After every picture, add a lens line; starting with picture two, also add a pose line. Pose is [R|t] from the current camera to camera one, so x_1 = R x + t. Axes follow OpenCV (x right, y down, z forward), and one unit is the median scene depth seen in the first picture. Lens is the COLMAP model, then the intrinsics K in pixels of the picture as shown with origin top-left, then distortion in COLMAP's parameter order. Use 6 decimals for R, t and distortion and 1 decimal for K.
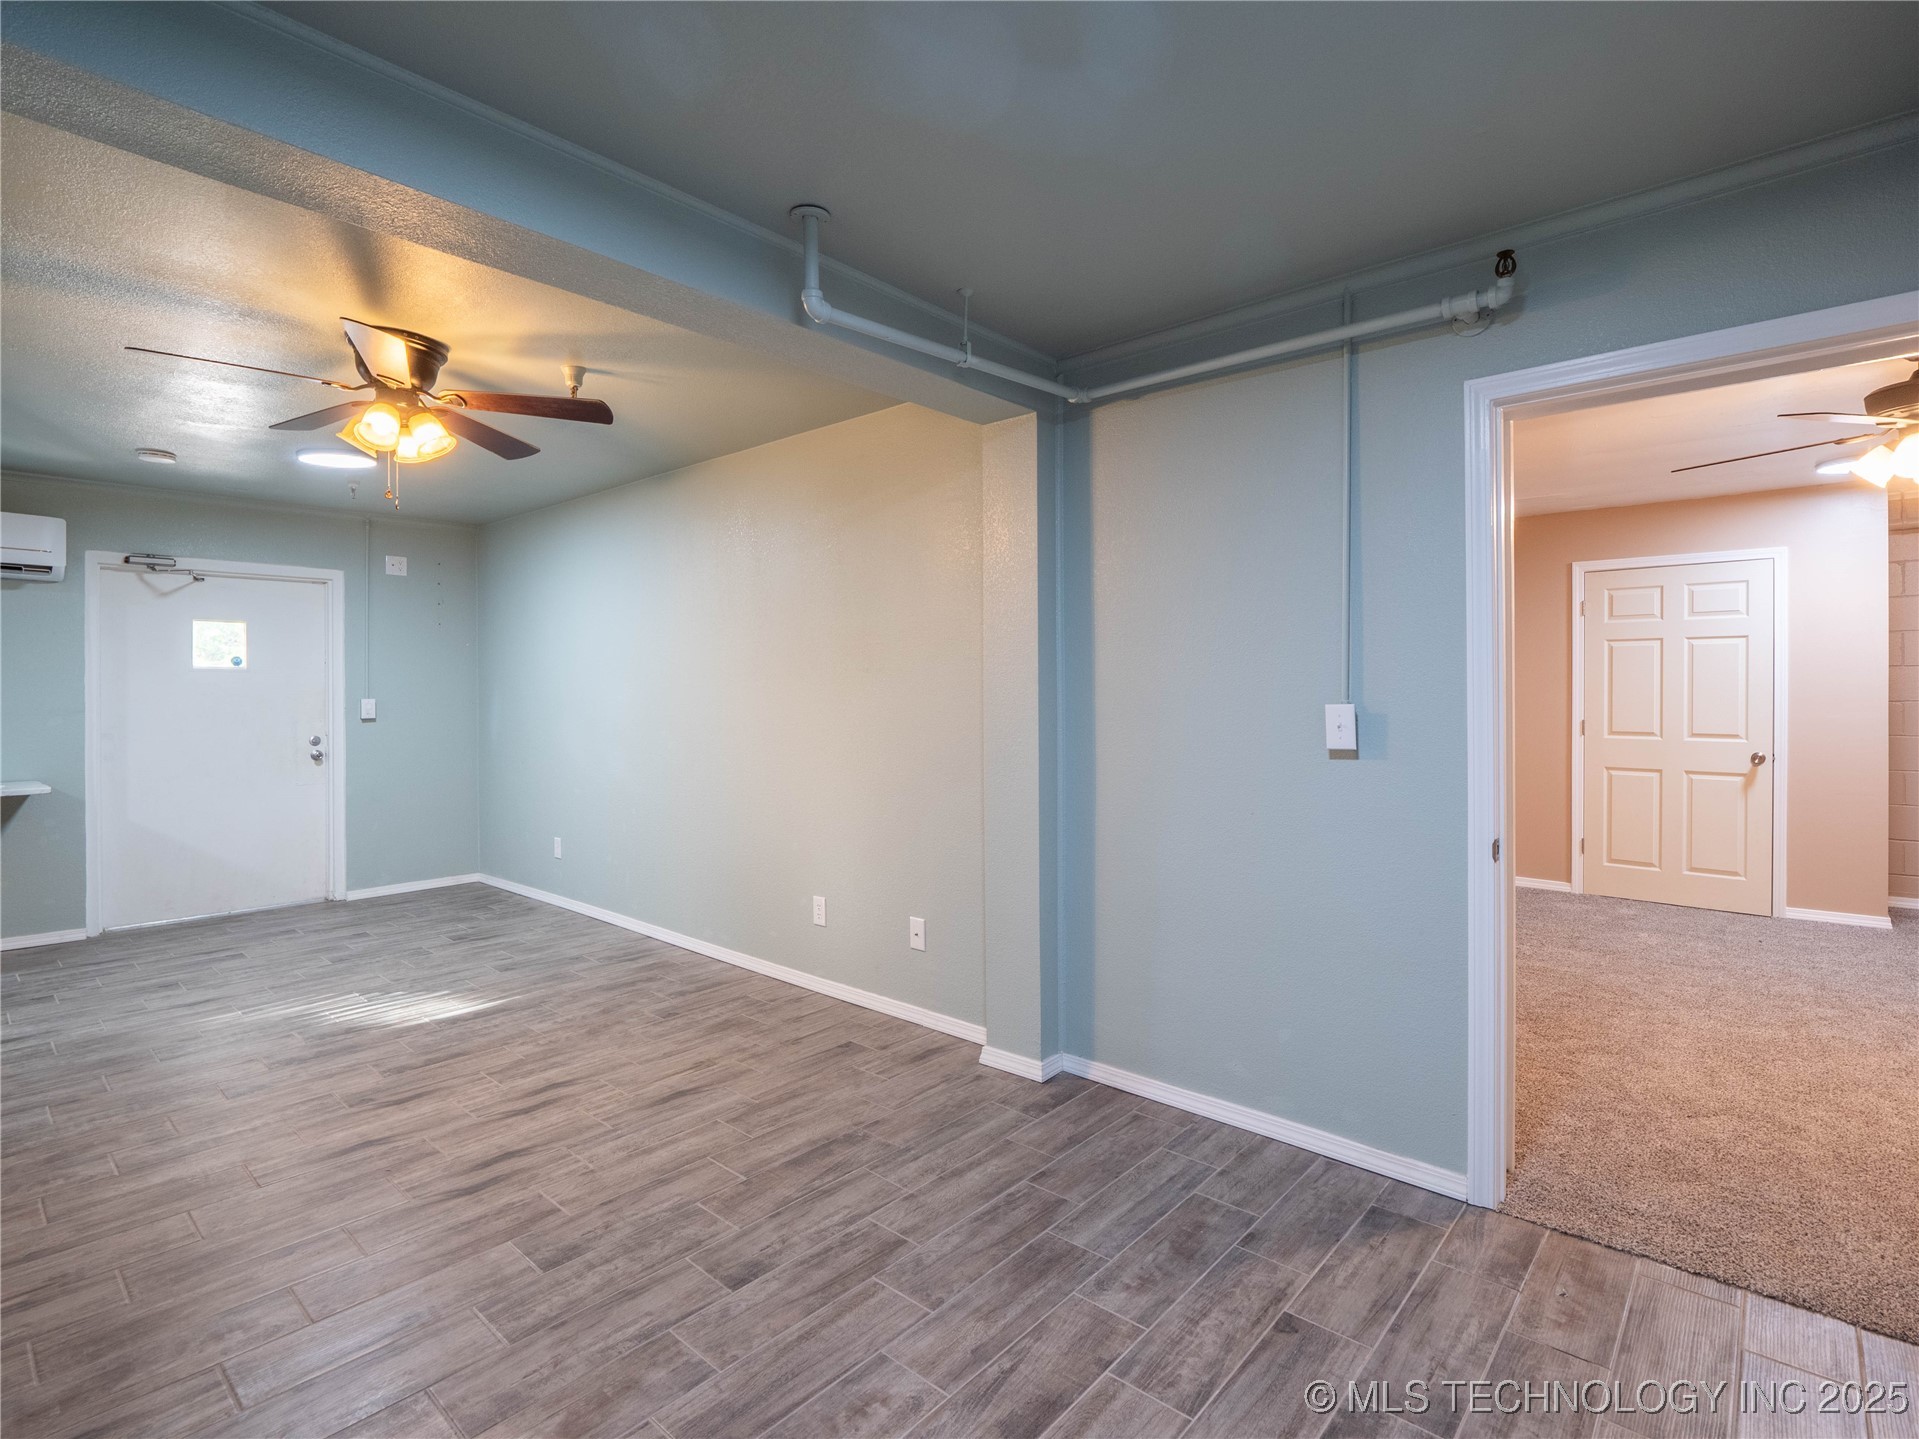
lens RADIAL K [[944.9, 0, 951.1], [0, 944.9, 703.1], [0, 0, 1]] dist [-0.015866, 0.002013]
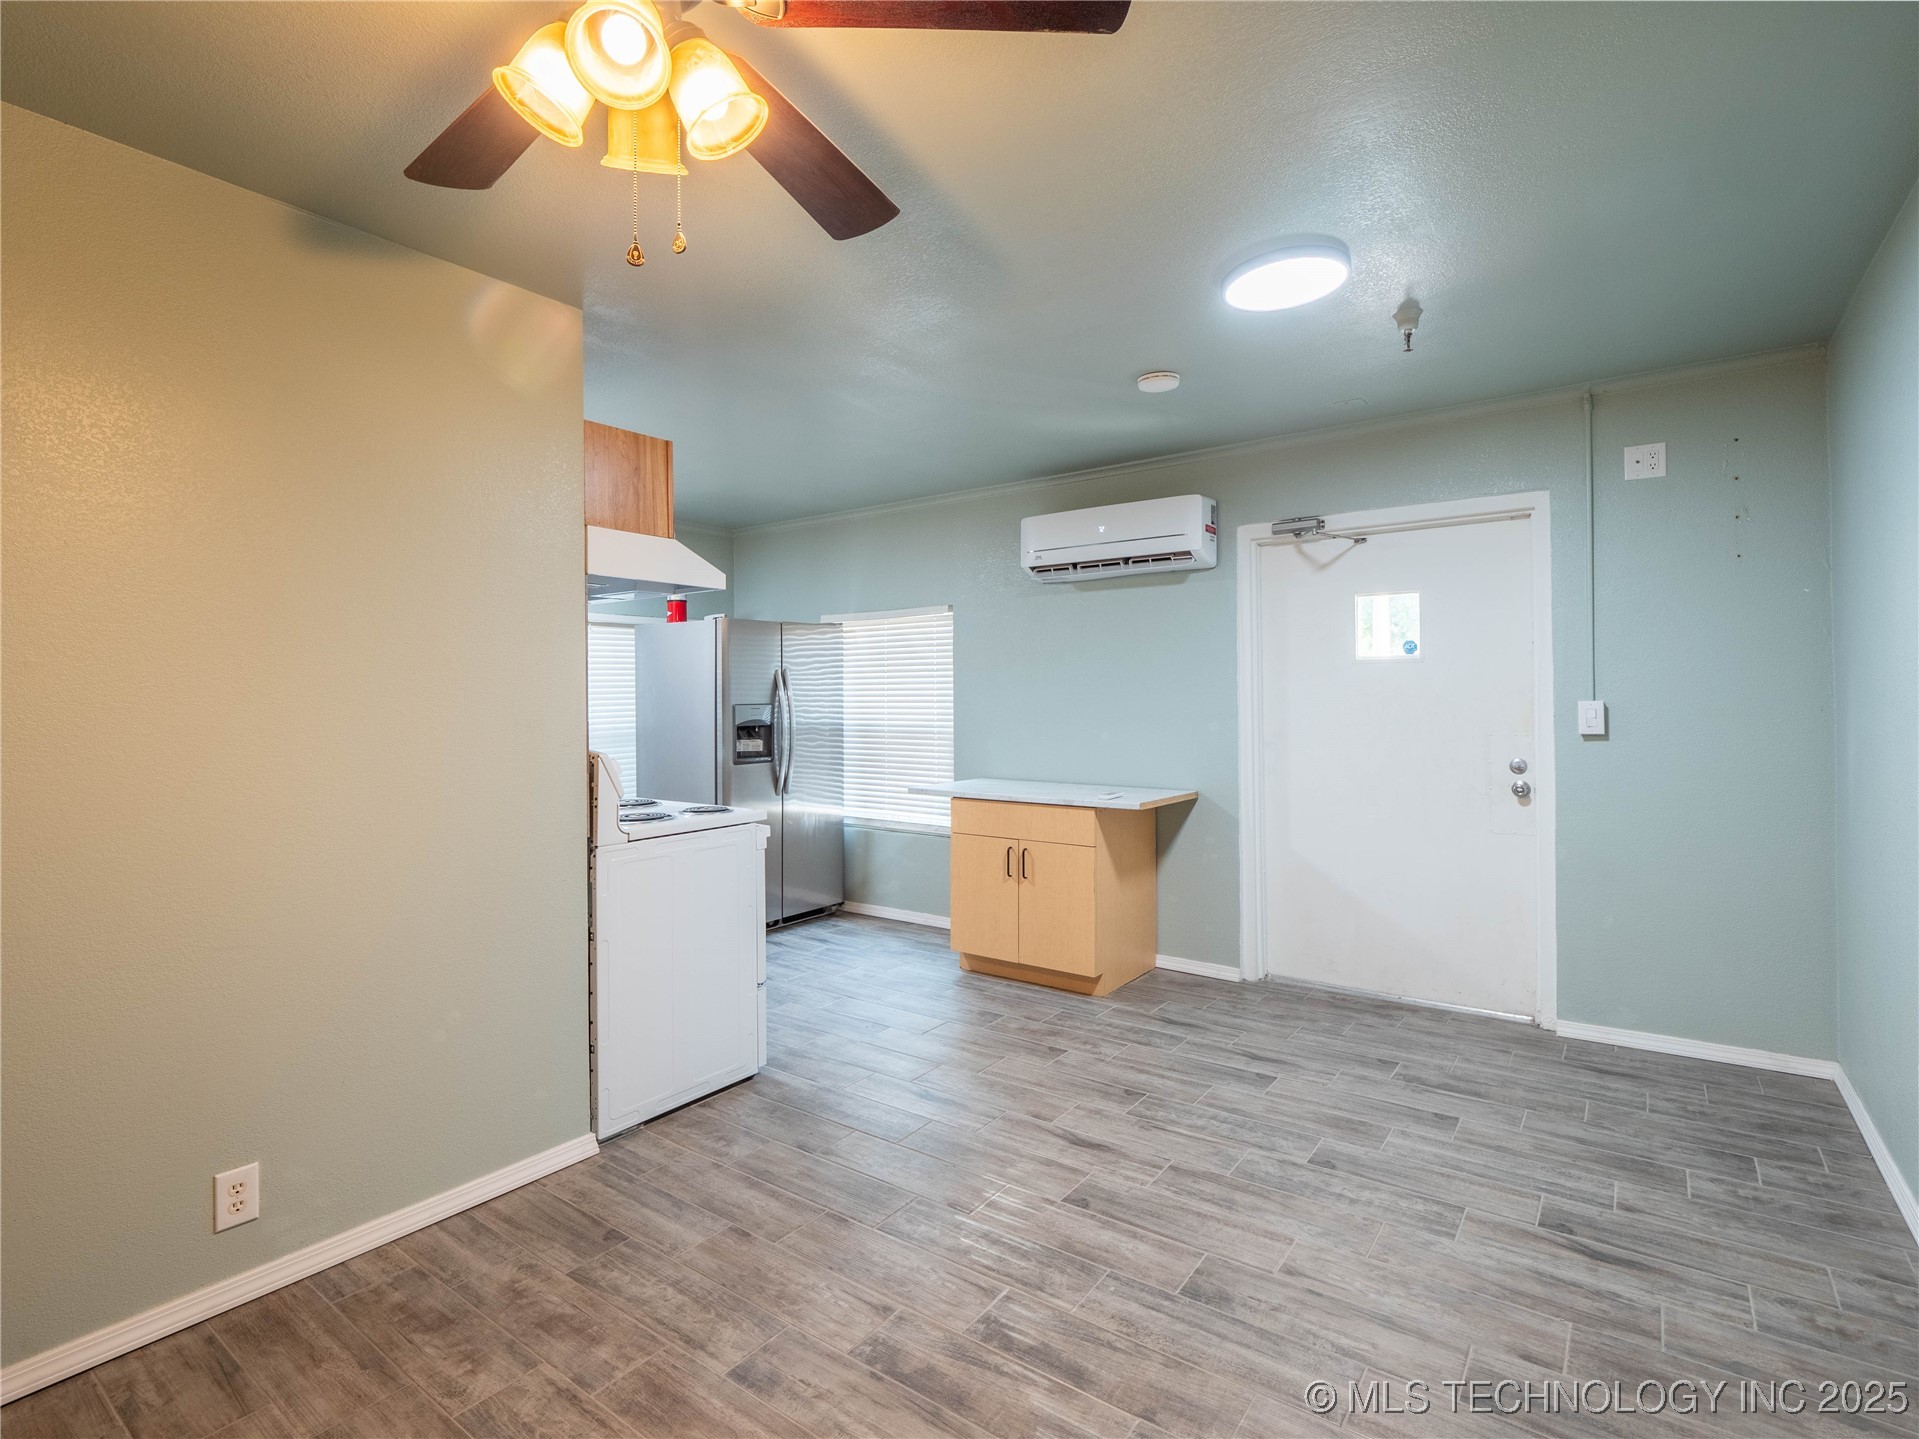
lens RADIAL K [[944.9, 0, 954.3], [0, 944.9, 695.1], [0, 0, 1]] dist [-0.015866, 0.002013]
pose [[0.098952, 0.000401, -0.995092, -0.138246], [-0.001804, 0.999998, 0.000224, -0.013276], [0.995091, 0.001773, 0.098953, 0.954772]]
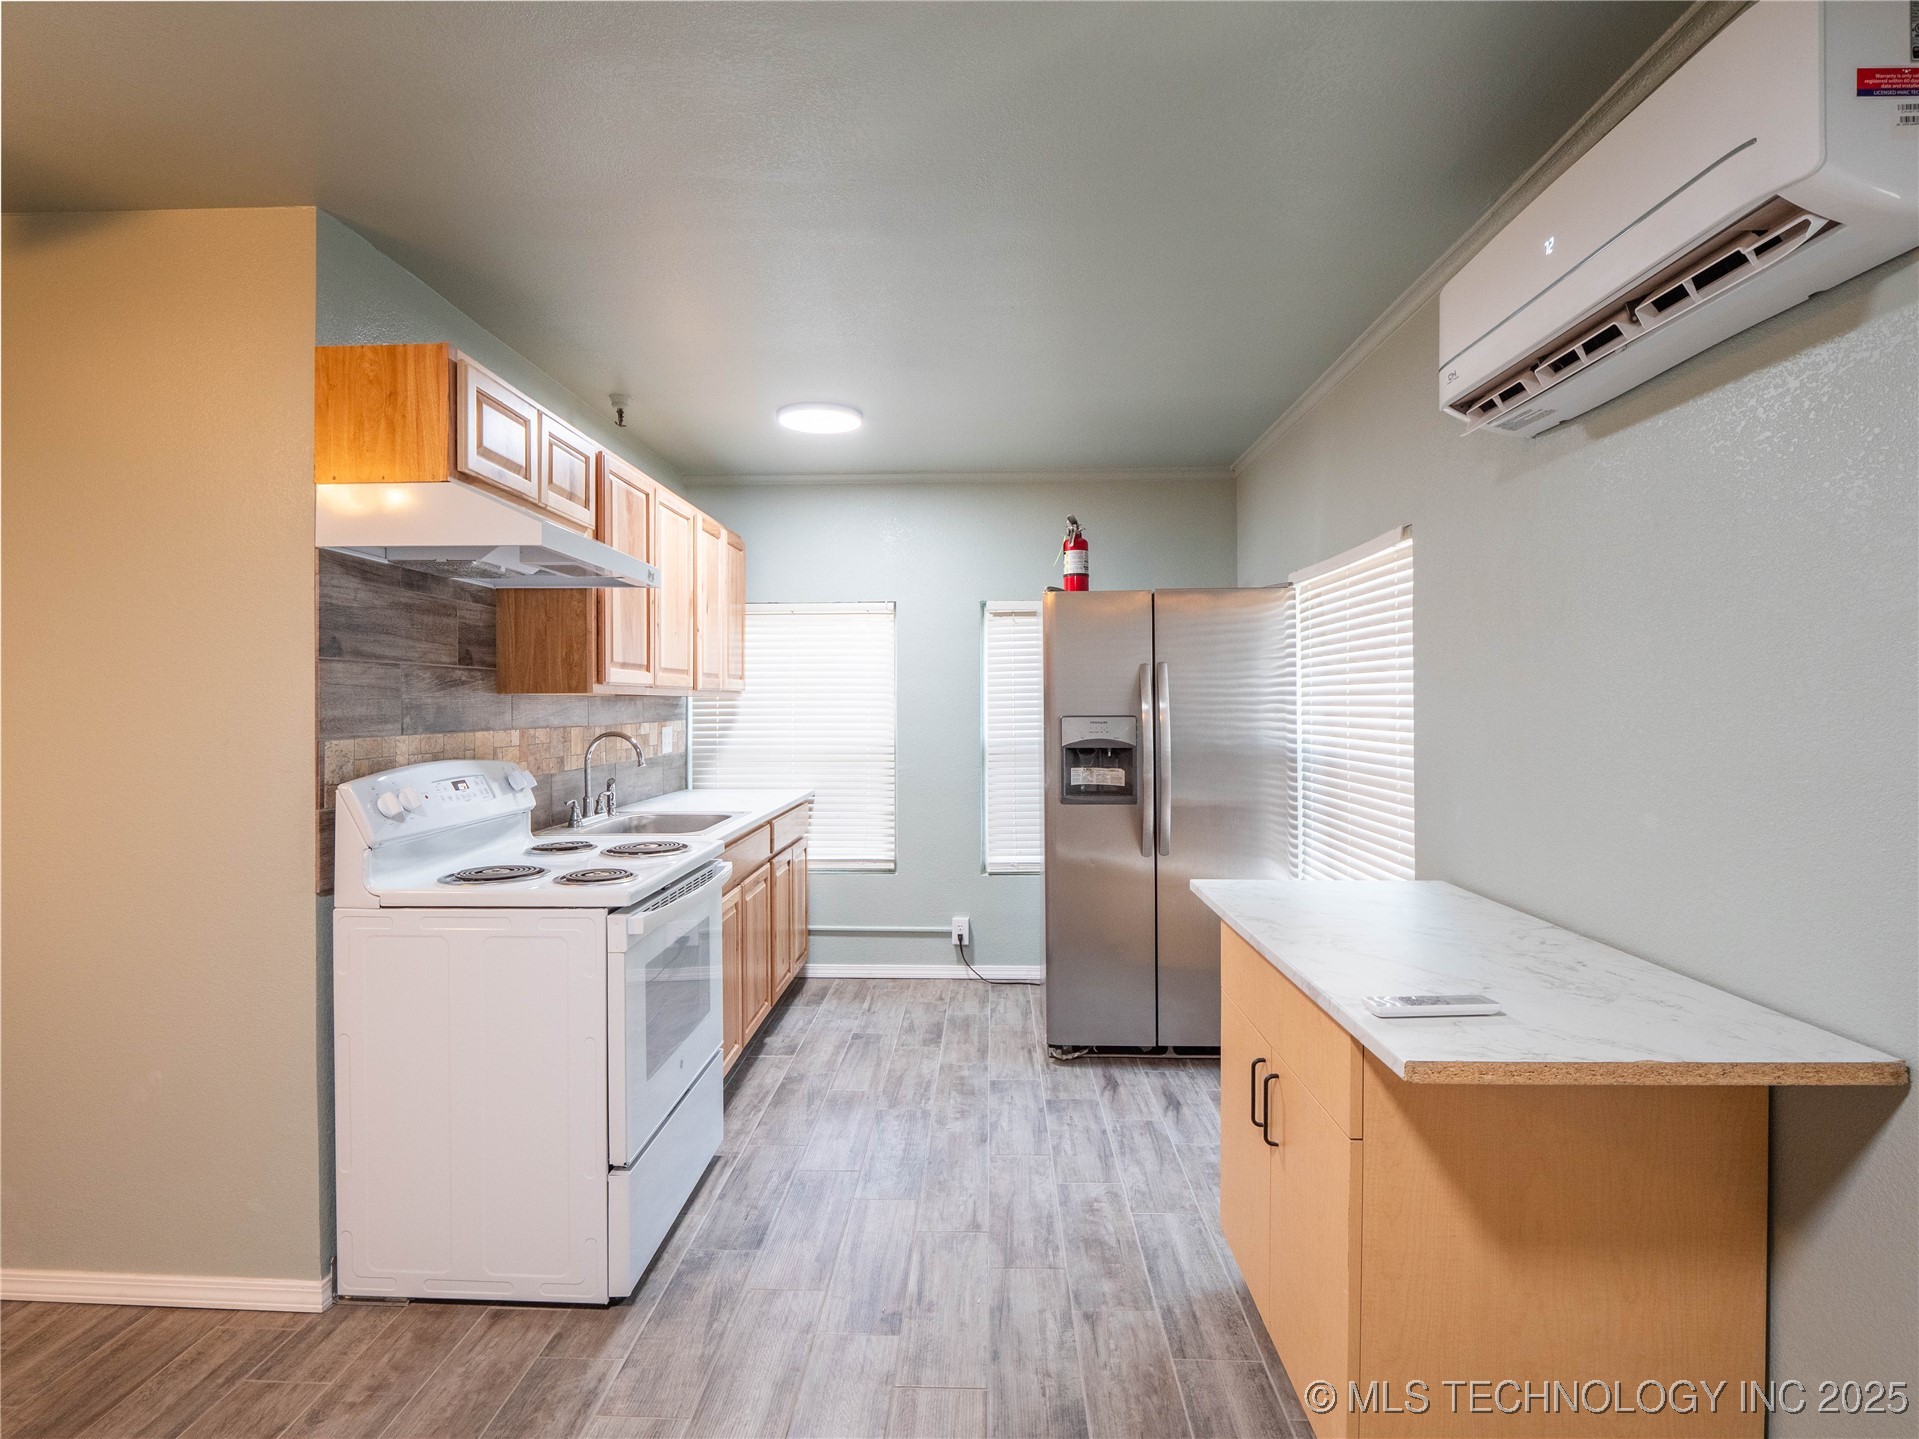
lens RADIAL K [[944.9, 0, 962.3], [0, 944.9, 694.9], [0, 0, 1]] dist [-0.015866, 0.002013]
pose [[-0.768562, -0.000065, -0.639775, -0.890327], [-0.000580, 1.000000, 0.000595, -0.020319], [0.639775, 0.000829, -0.768562, 1.453337]]
